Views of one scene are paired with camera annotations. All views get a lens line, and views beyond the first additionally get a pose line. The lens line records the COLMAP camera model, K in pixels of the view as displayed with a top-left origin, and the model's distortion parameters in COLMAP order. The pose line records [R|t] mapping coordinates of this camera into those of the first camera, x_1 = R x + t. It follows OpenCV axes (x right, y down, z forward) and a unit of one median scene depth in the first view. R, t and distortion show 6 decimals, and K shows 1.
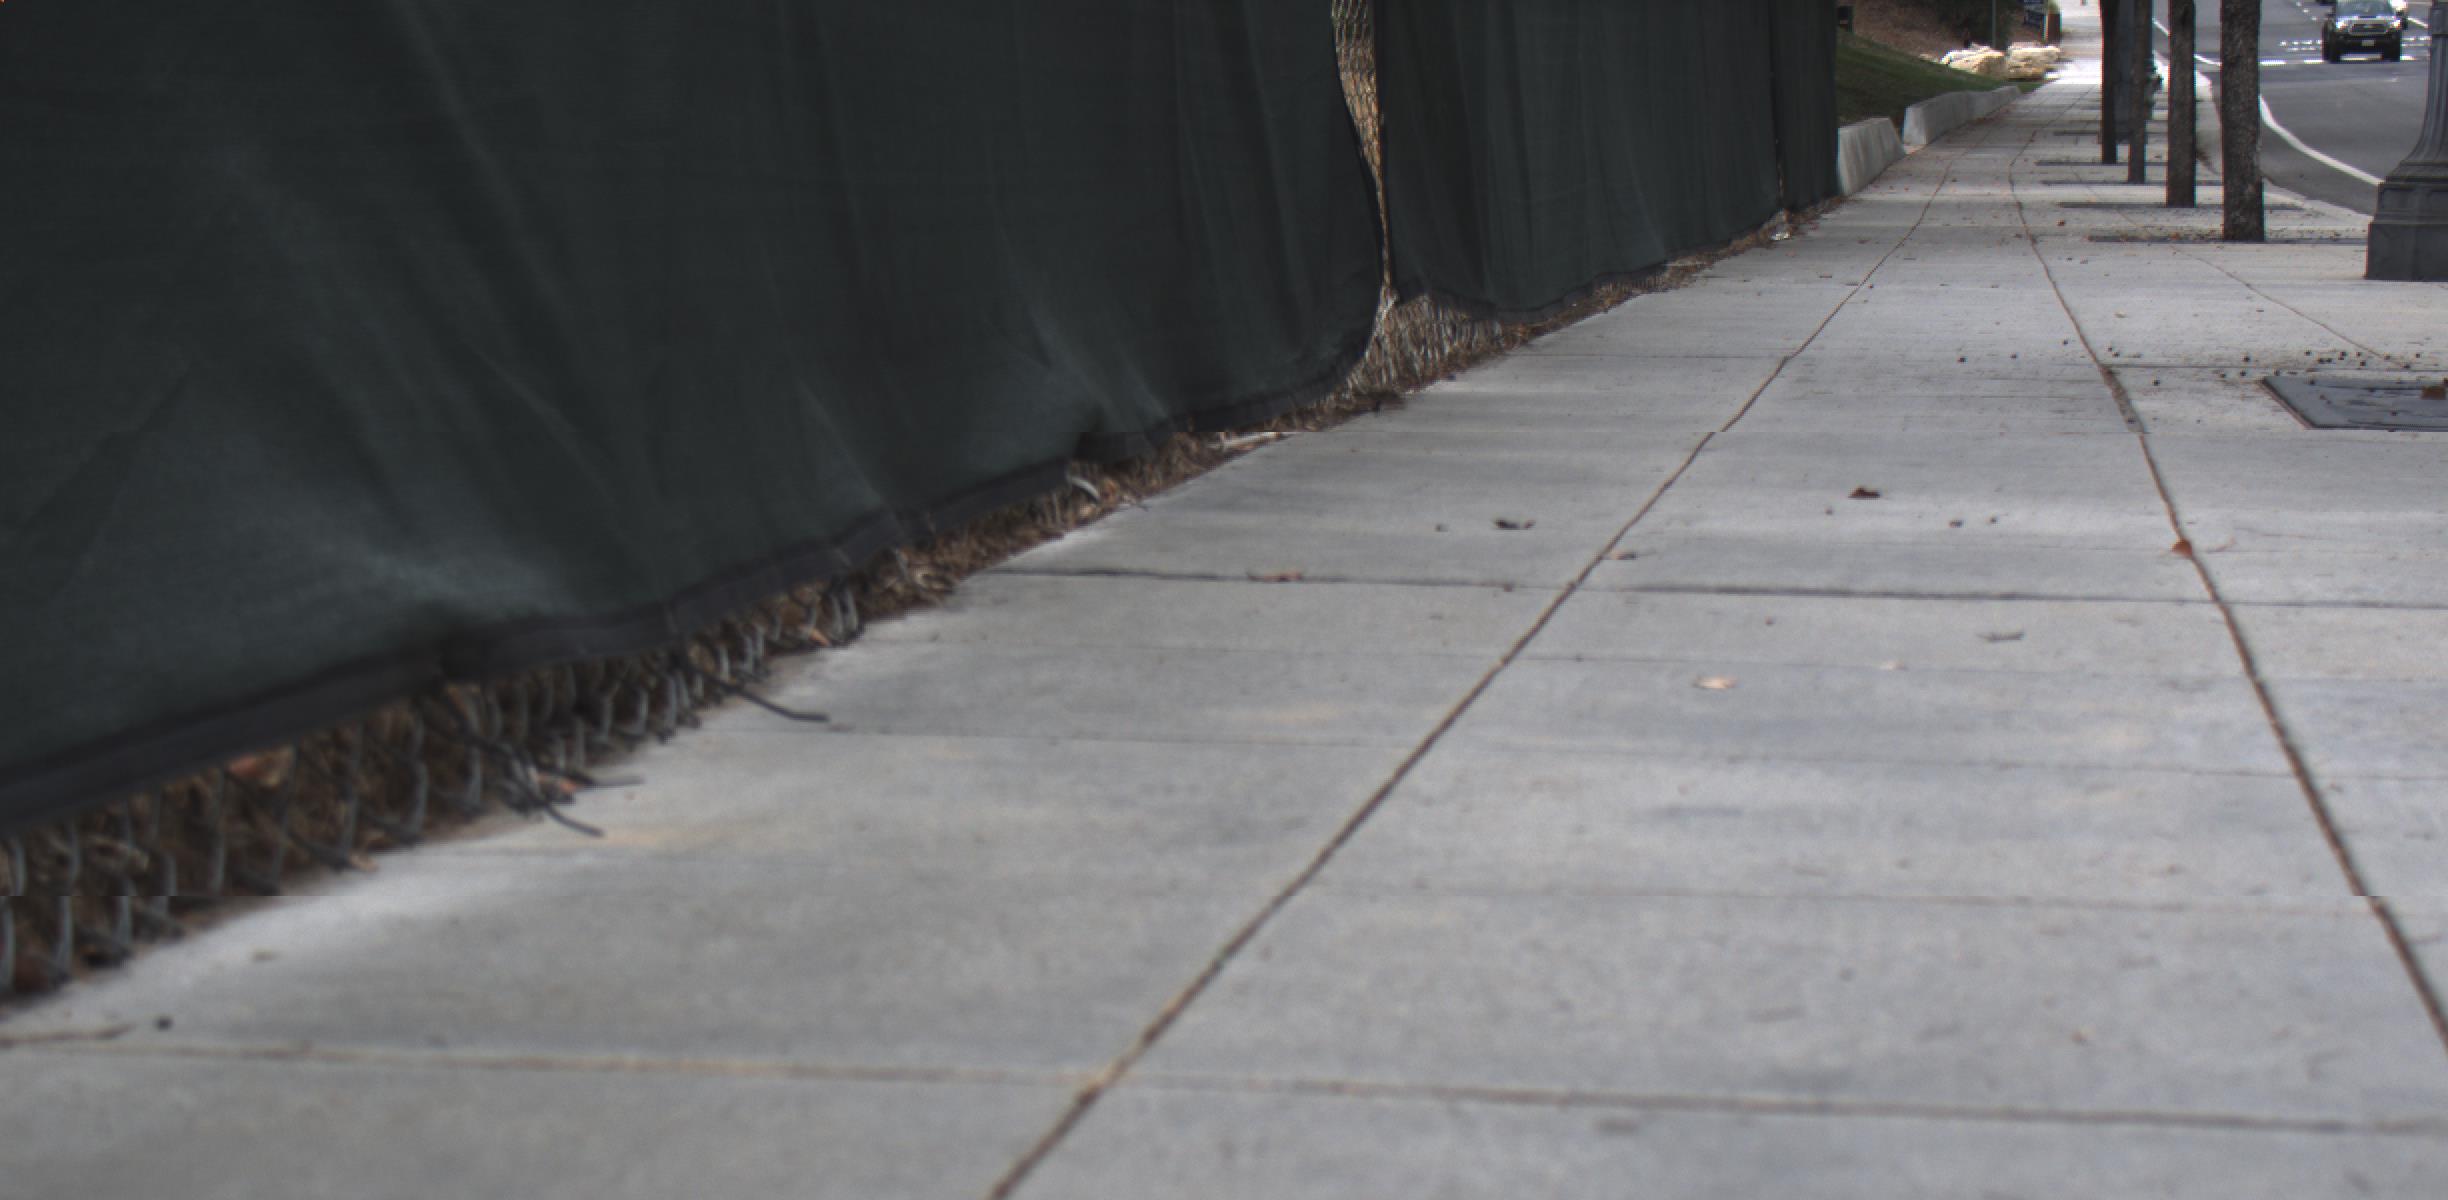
lens RADIAL K [[4111.8, 0, 1234.0], [0, 4111.8, 604.0], [0, 0, 1]] dist [-0.075664, 0.000000]
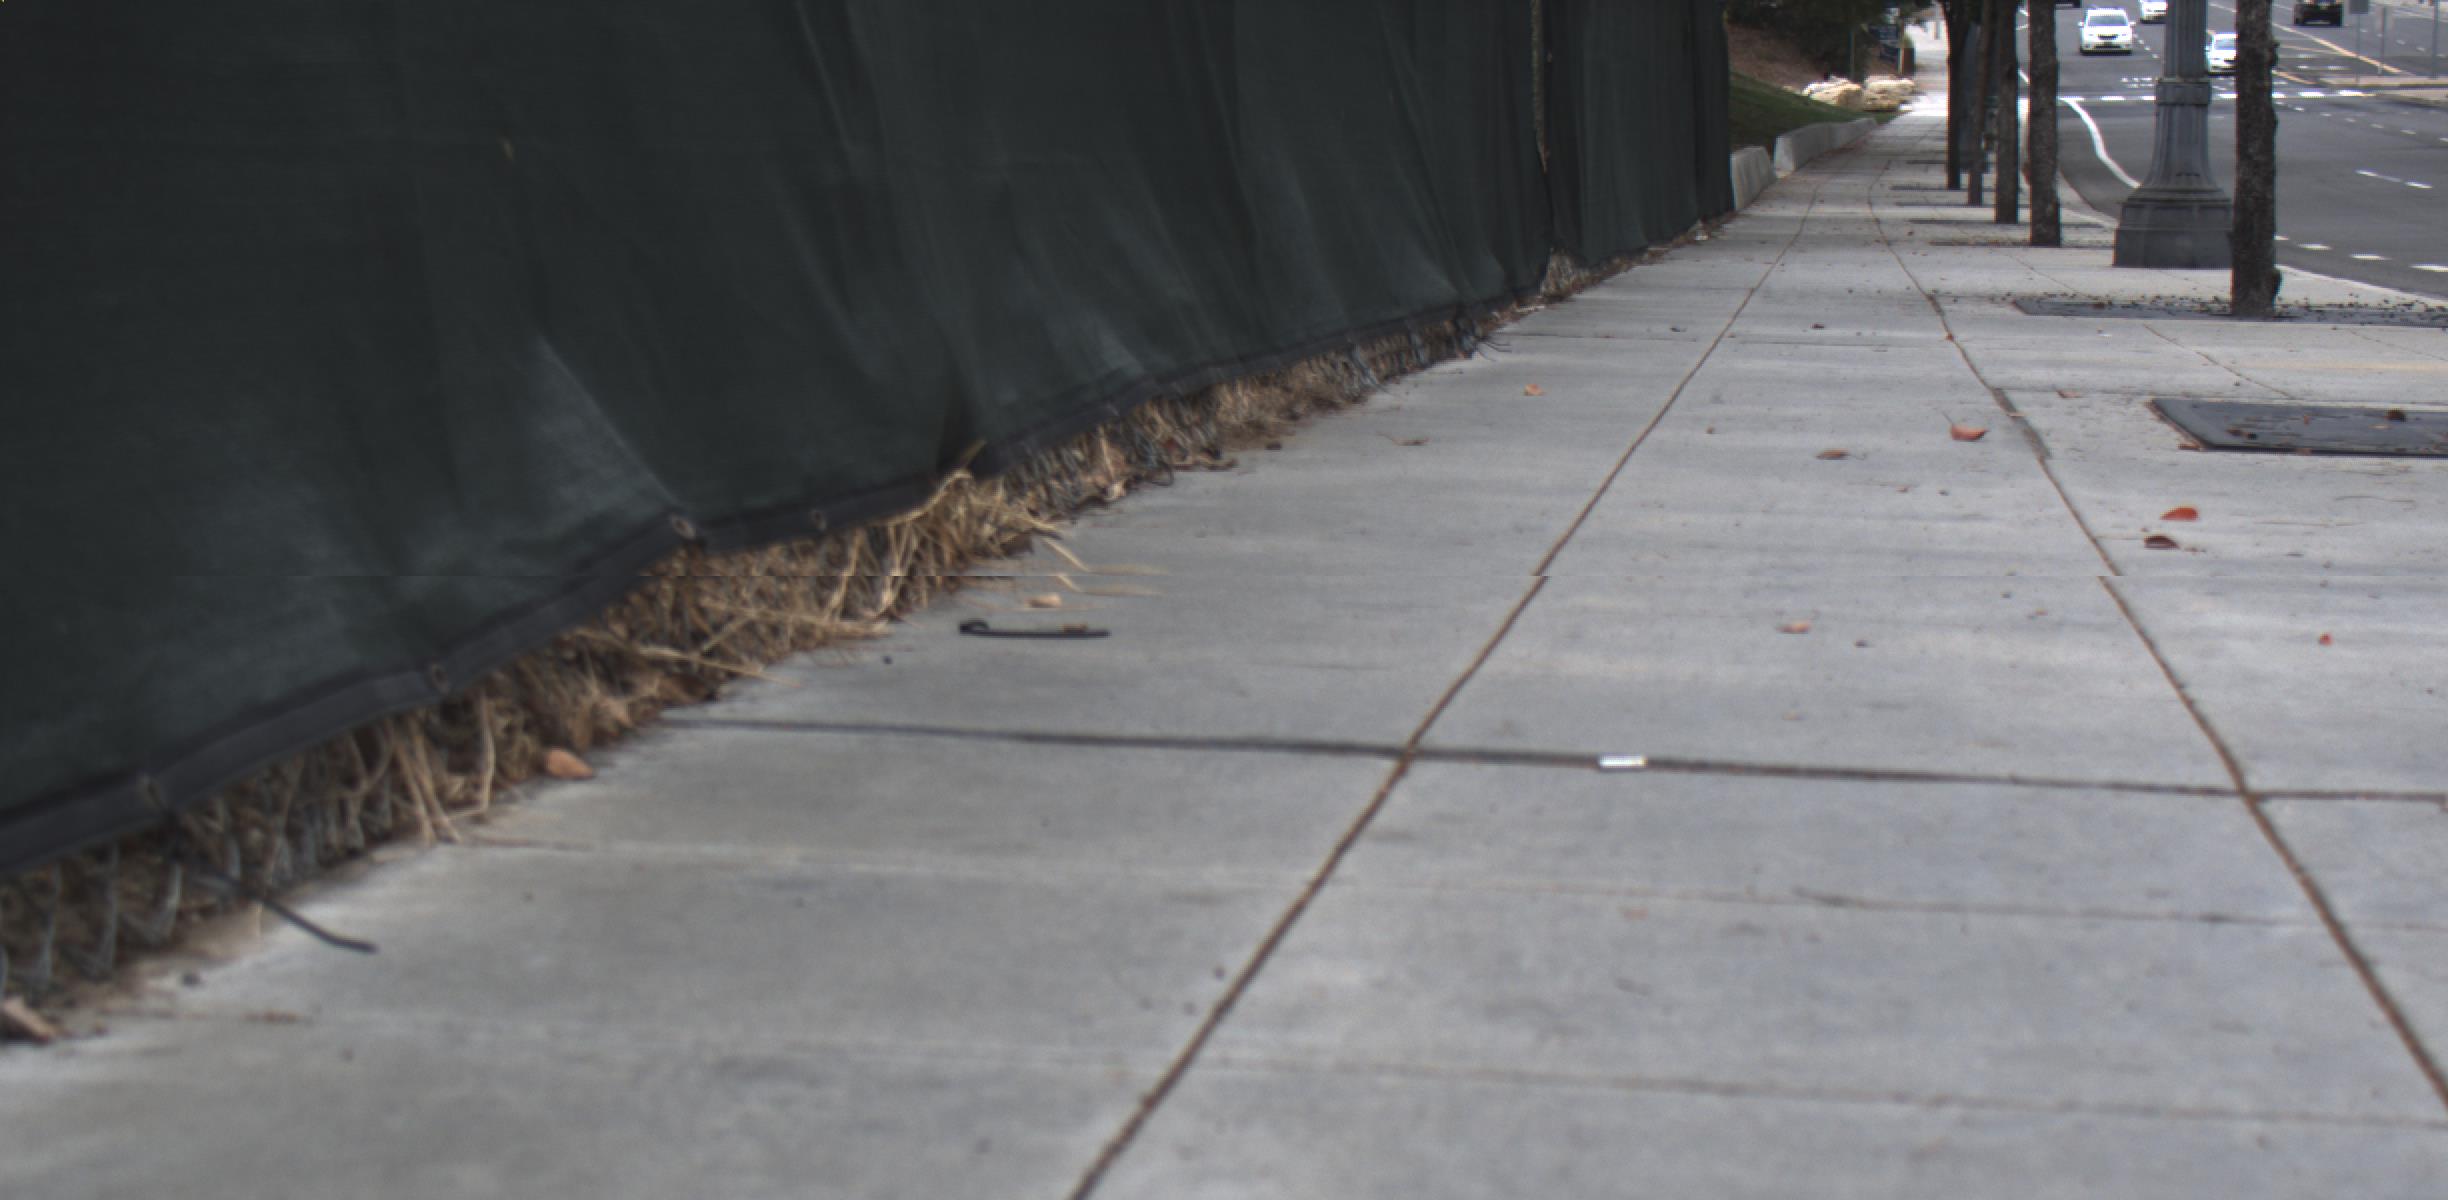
lens RADIAL K [[4111.8, 0, 1240.4], [0, 4111.8, 604.5], [0, 0, 1]] dist [-0.075664, 0.000000]
pose [[0.999241, 0.011129, 0.037318, -0.046600], [-0.010985, 0.999931, -0.004060, 0.026370], [-0.037361, 0.003647, 0.999295, -0.236239]]
